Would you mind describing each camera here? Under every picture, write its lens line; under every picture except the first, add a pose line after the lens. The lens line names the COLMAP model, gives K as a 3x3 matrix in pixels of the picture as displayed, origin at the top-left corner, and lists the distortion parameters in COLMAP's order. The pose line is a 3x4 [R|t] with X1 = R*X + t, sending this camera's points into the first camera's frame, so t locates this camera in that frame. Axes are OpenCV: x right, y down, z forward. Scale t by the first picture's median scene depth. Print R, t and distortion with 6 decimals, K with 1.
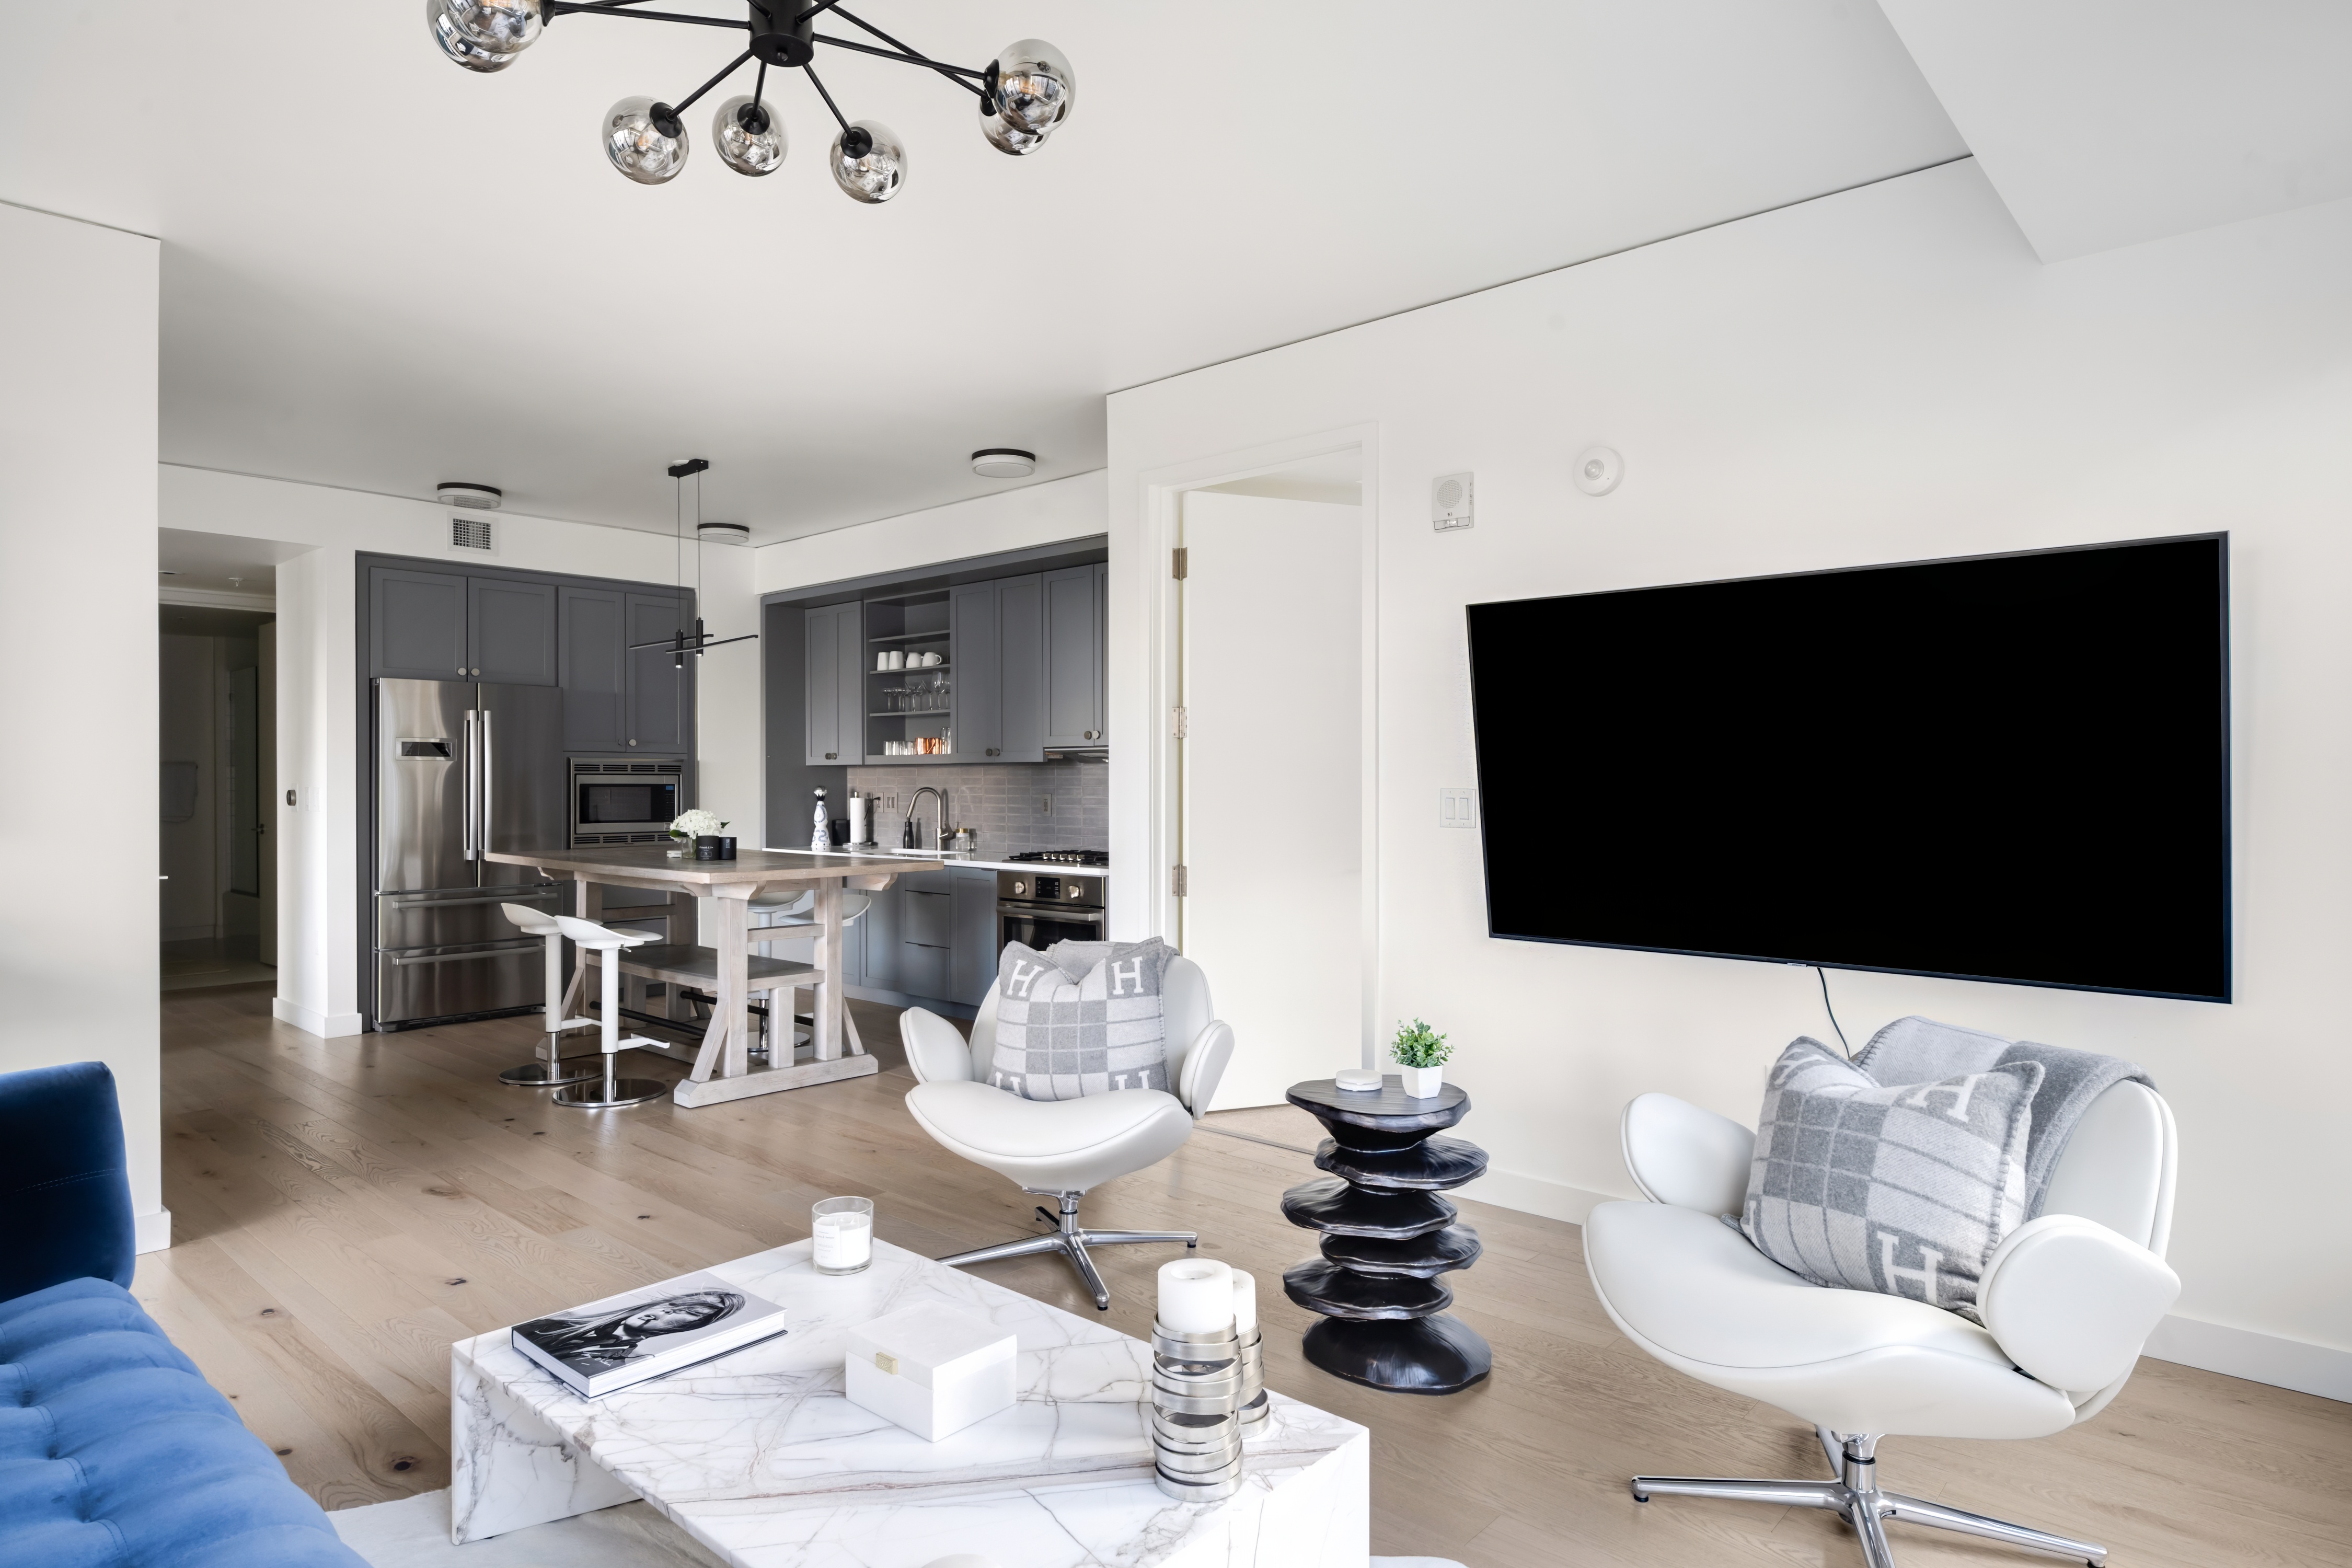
lens RADIAL K [[1329.0, 0, 1166.4], [0, 1329.0, 780.9], [0, 0, 1]] dist [-0.003990, 0.001149]
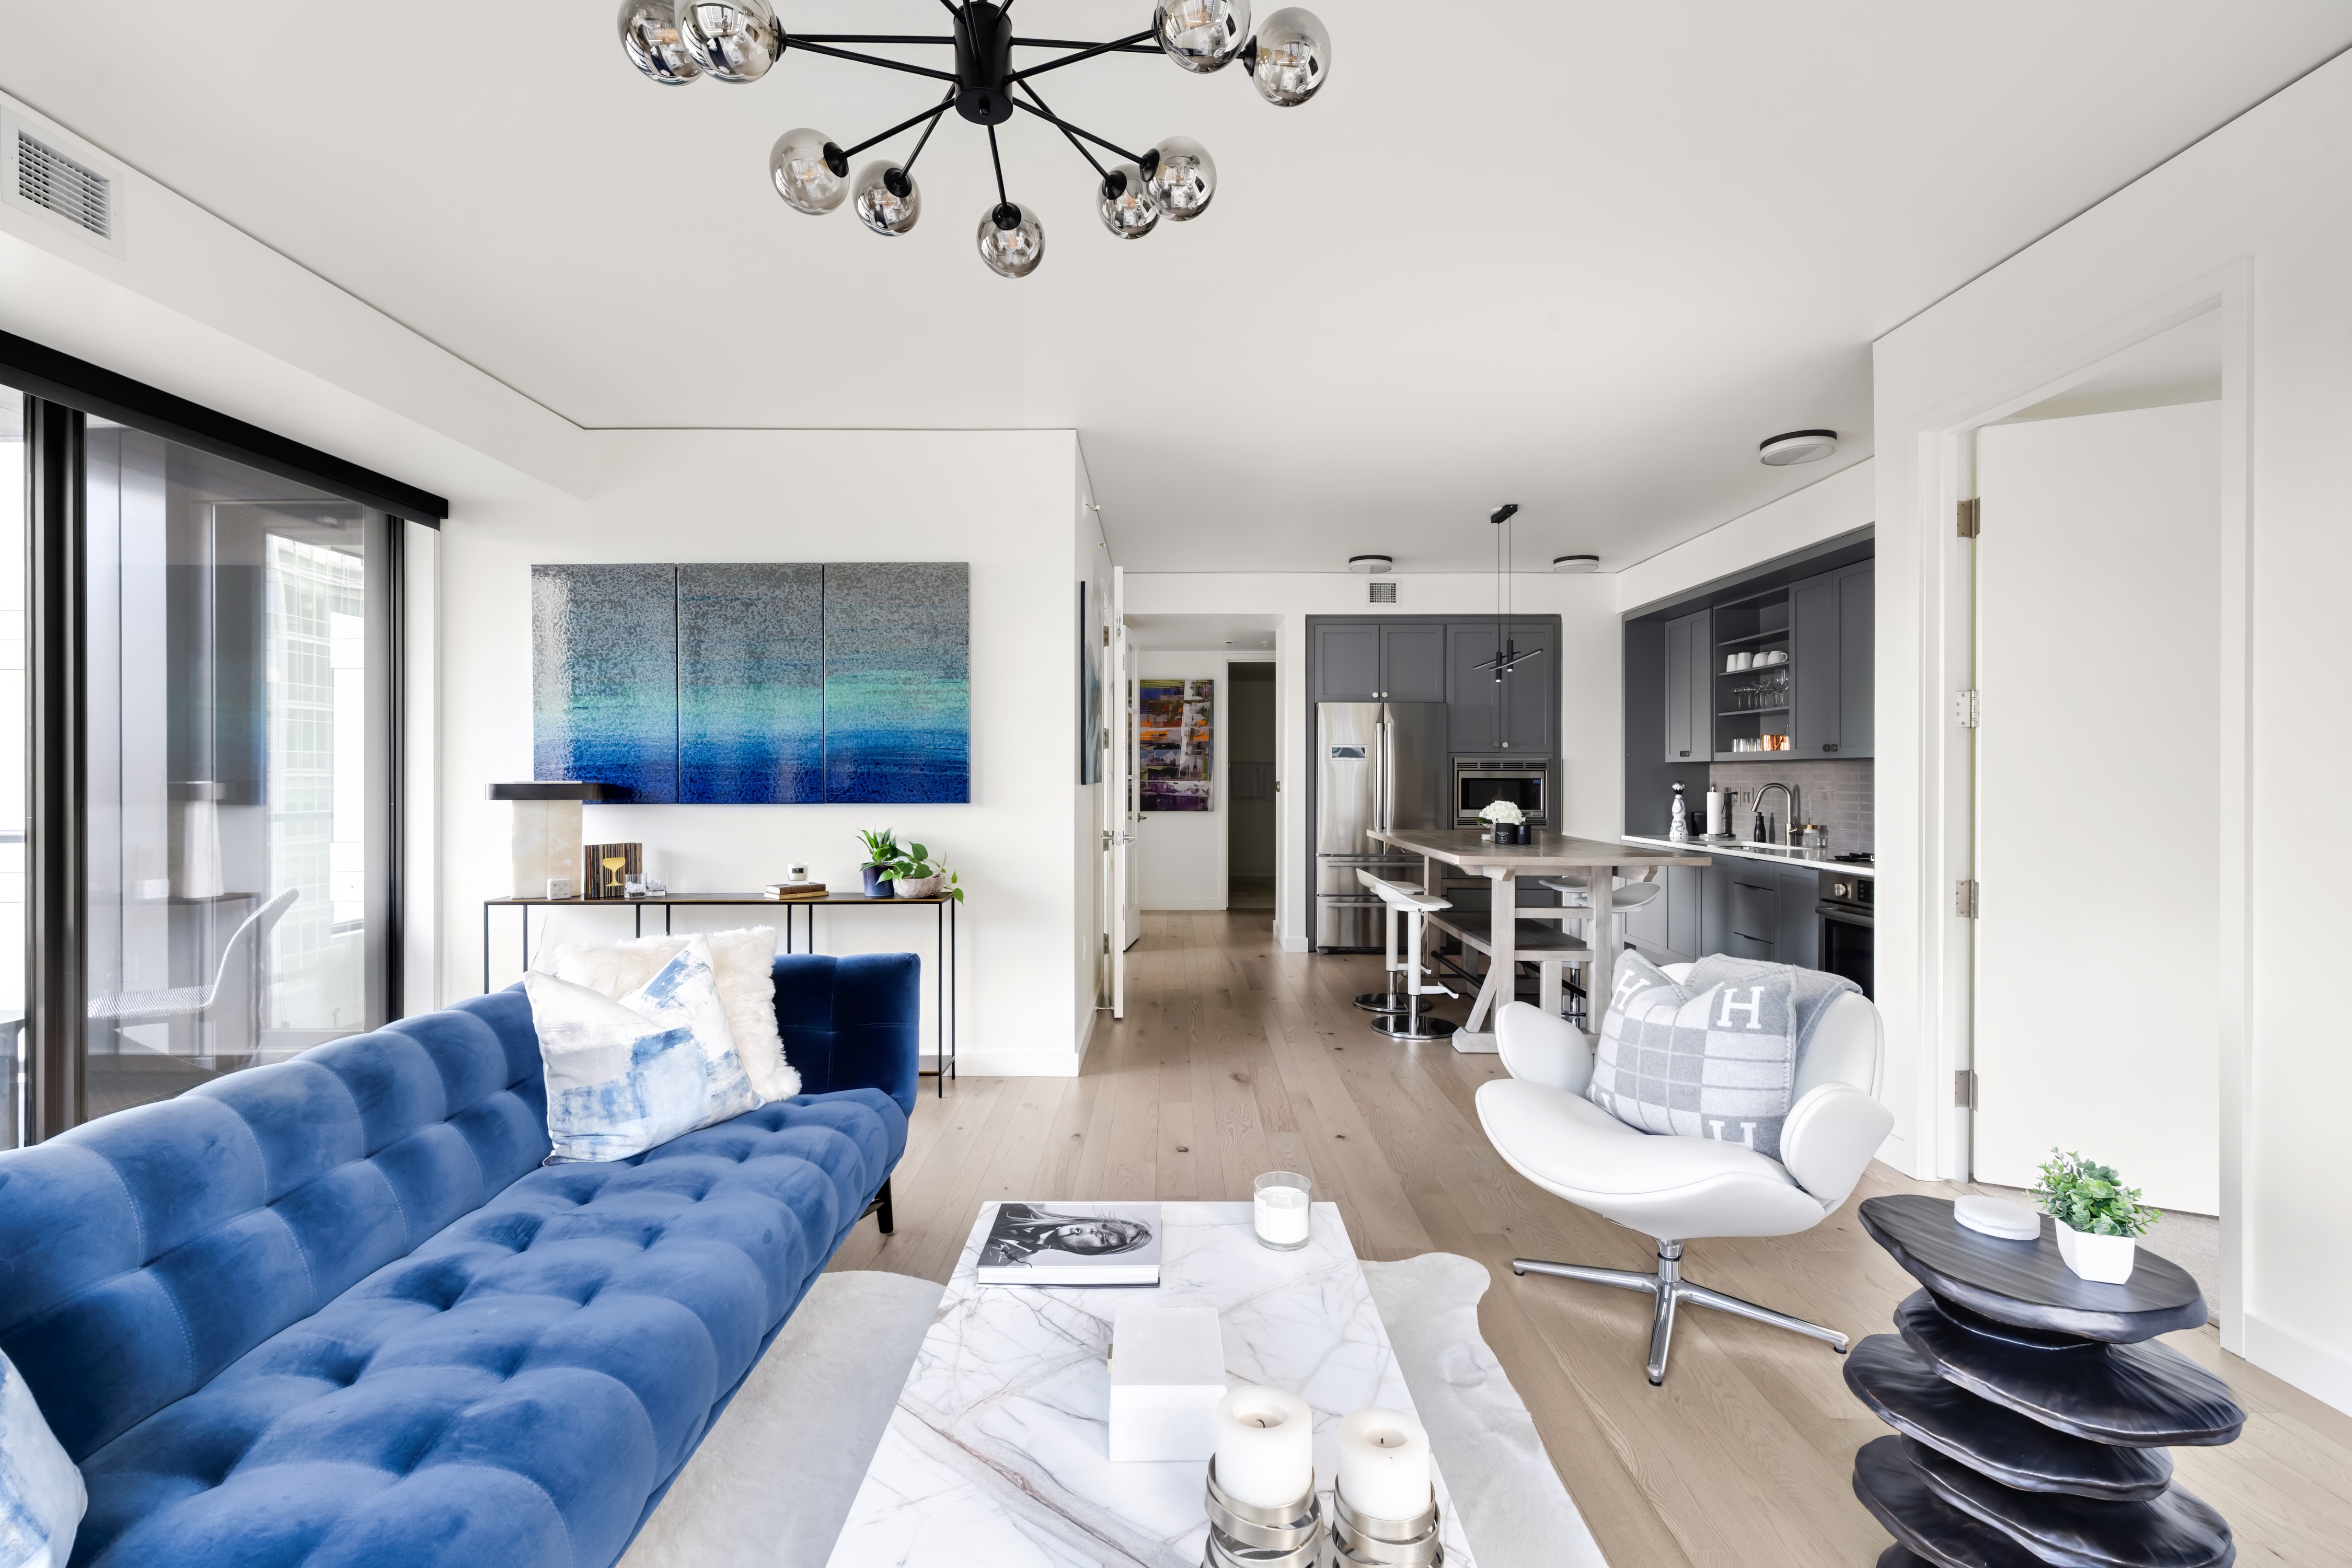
lens RADIAL K [[1029.1, 0, 1165.8], [0, 1029.1, 773.4], [0, 0, 1]] dist [0.001584, 0.000528]
pose [[0.668009, 0.001811, -0.744151, 0.117234], [-0.002480, 0.999997, 0.000207, -0.001952], [0.744149, 0.001707, 0.668011, 0.148882]]
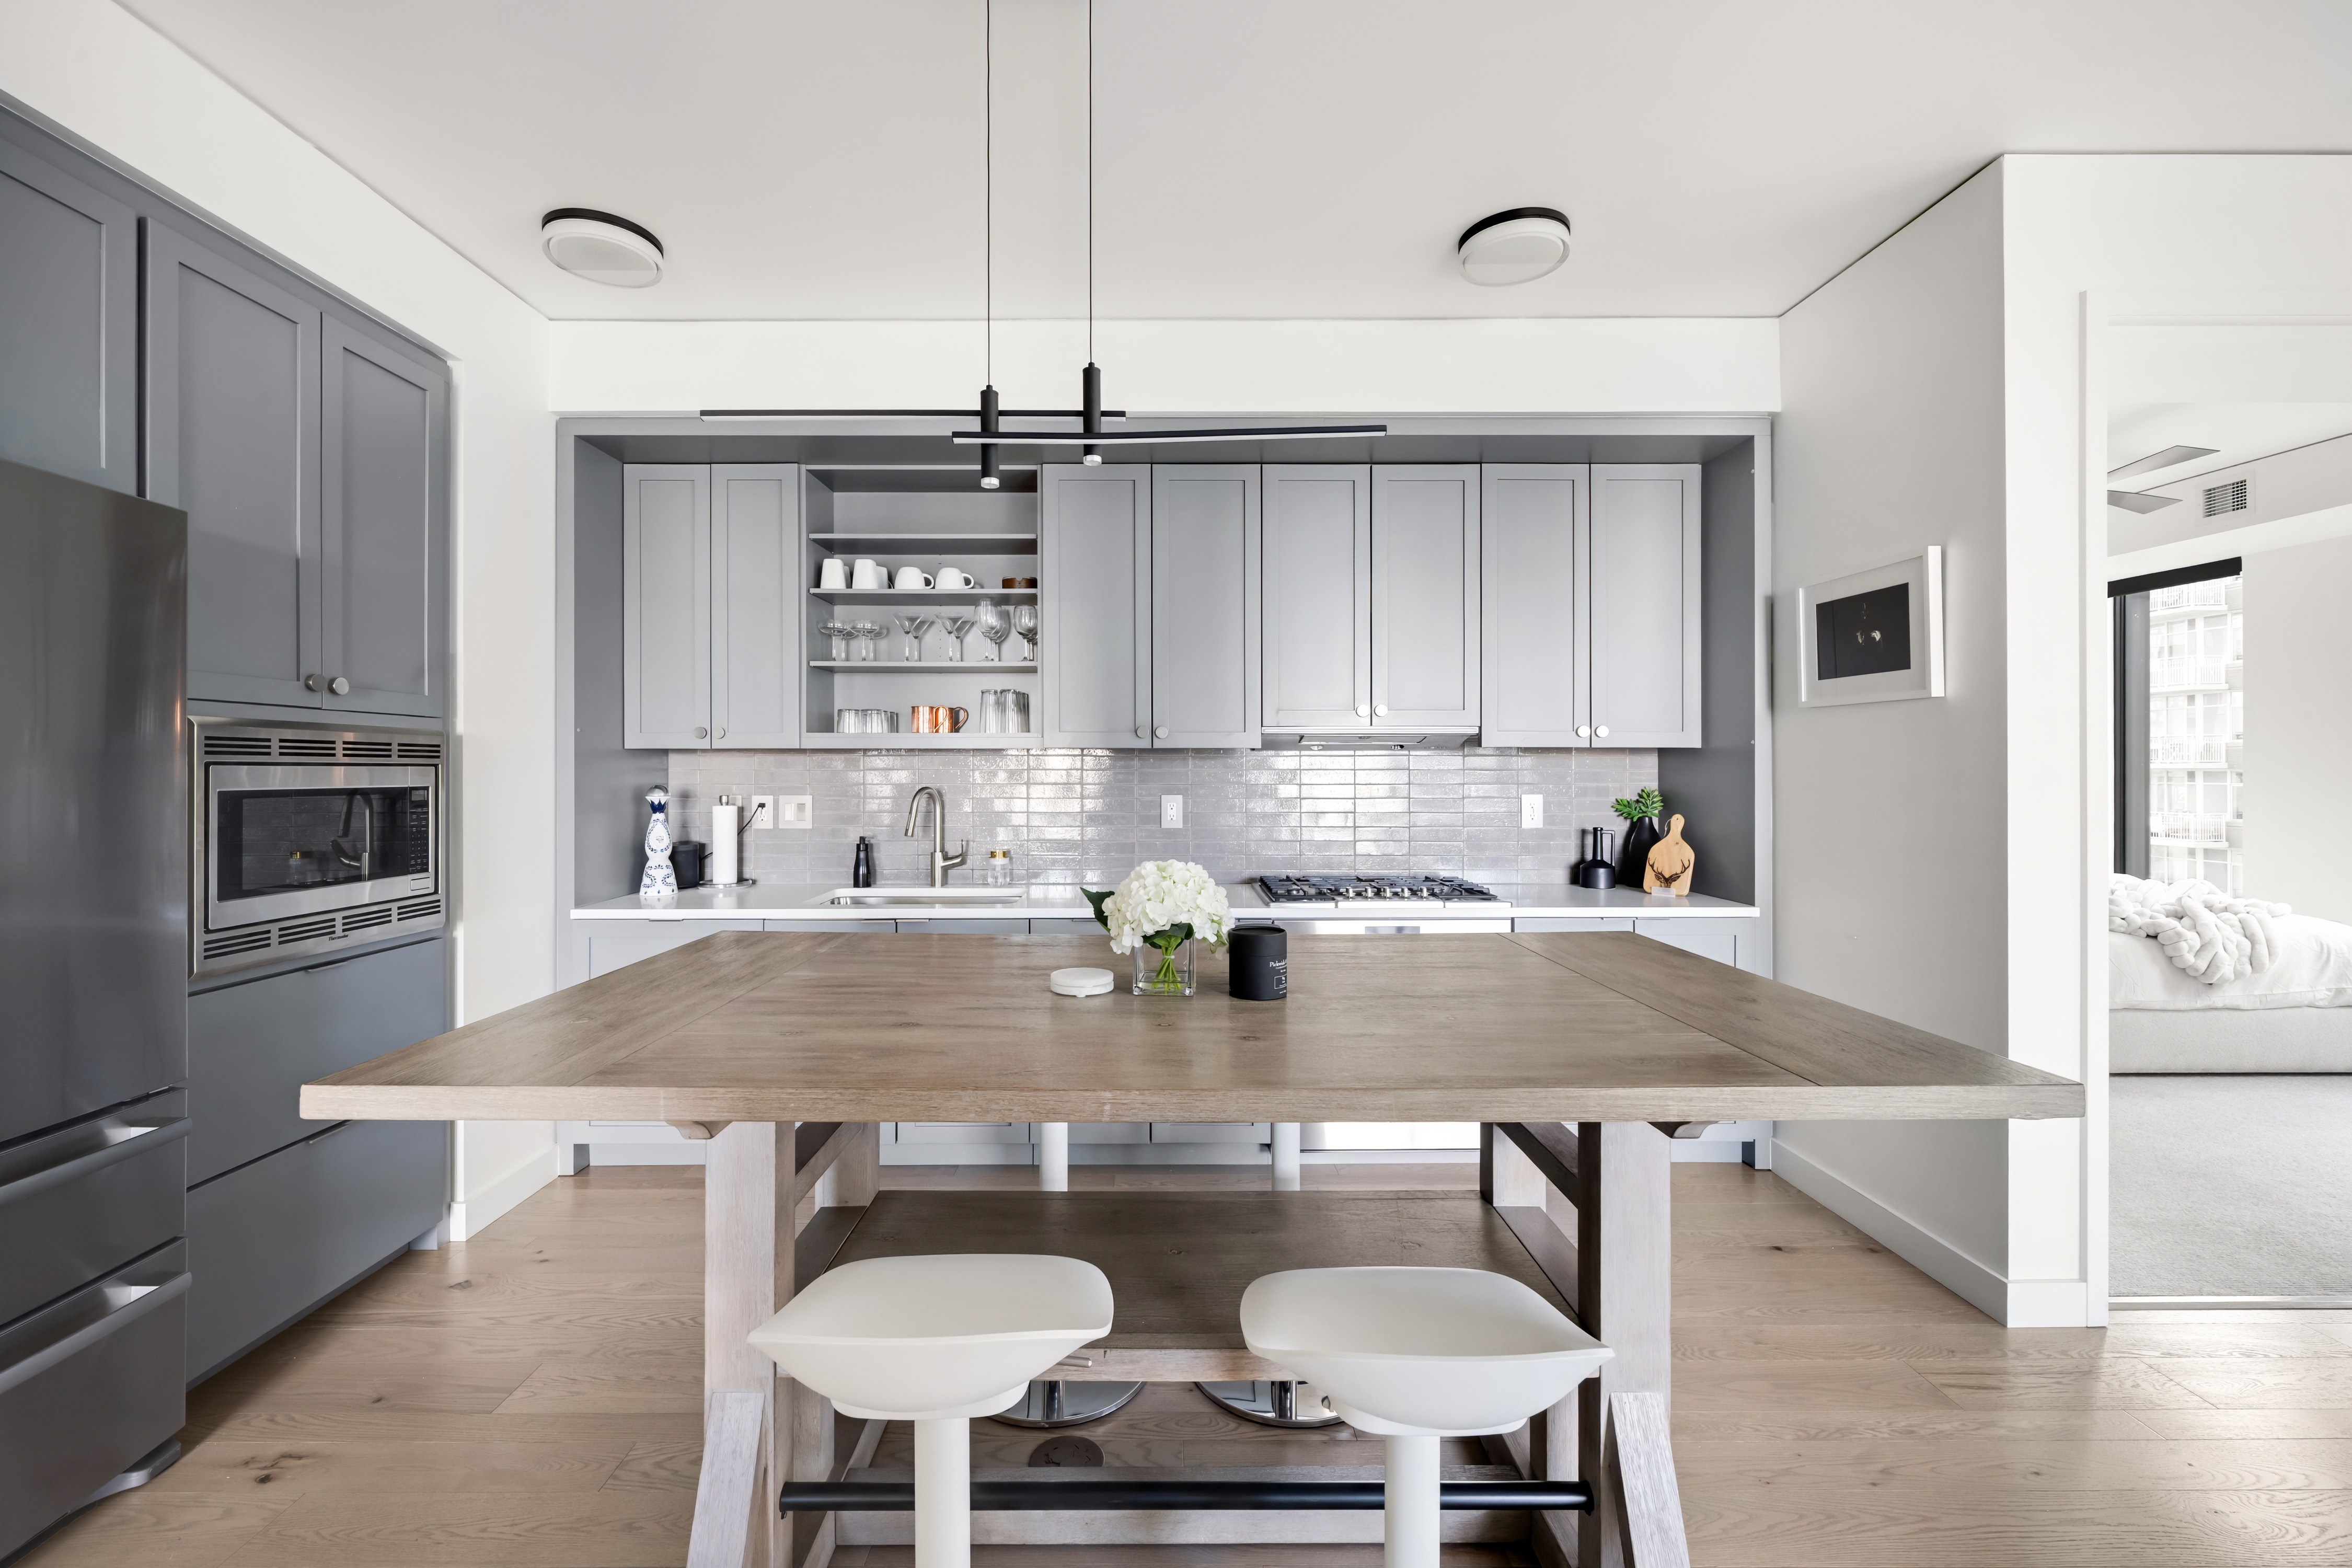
lens RADIAL K [[968.5, 0, 1160.3], [0, 968.5, 765.7], [0, 0, 1]] dist [-0.001251, -0.000204]
pose [[0.737406, 0.002728, 0.675445, -0.491887], [-0.000183, 0.999993, -0.003838, -0.003931], [-0.675450, 0.002707, 0.737401, 0.725087]]
